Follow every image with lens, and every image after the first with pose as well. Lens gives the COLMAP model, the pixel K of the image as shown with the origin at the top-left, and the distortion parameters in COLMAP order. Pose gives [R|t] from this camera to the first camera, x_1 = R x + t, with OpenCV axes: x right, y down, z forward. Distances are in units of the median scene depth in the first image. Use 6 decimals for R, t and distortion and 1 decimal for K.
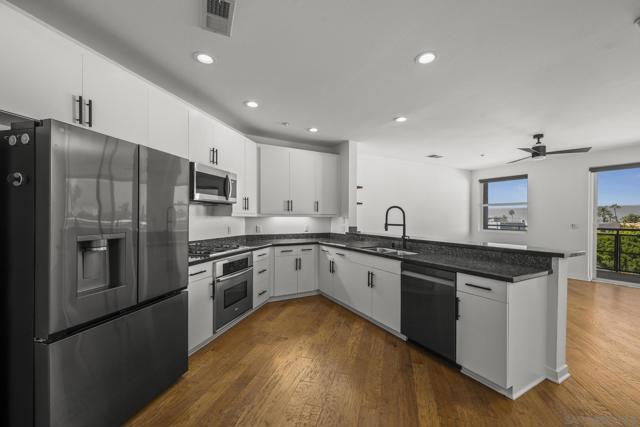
lens RADIAL K [[255.4, 0, 320.6], [0, 255.4, 218.2], [0, 0, 1]] dist [0.001040, 0.000289]
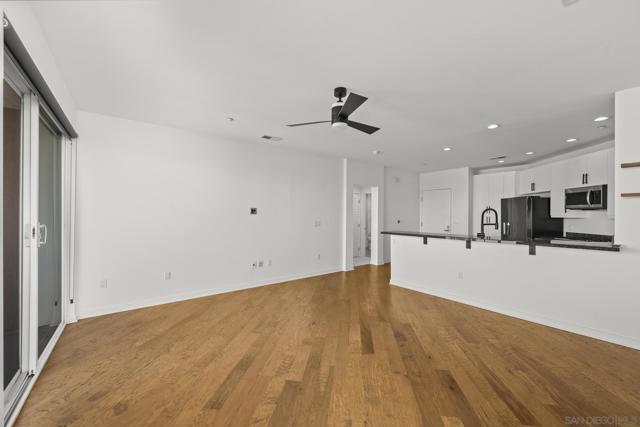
lens RADIAL K [[255.4, 0, 317.8], [0, 255.4, 211.2], [0, 0, 1]] dist [0.001040, 0.000289]
pose [[-0.988818, -0.012460, -0.148603, 1.078724], [-0.011302, 0.999899, -0.008635, -0.012450], [0.148696, -0.006859, -0.988859, 1.760575]]
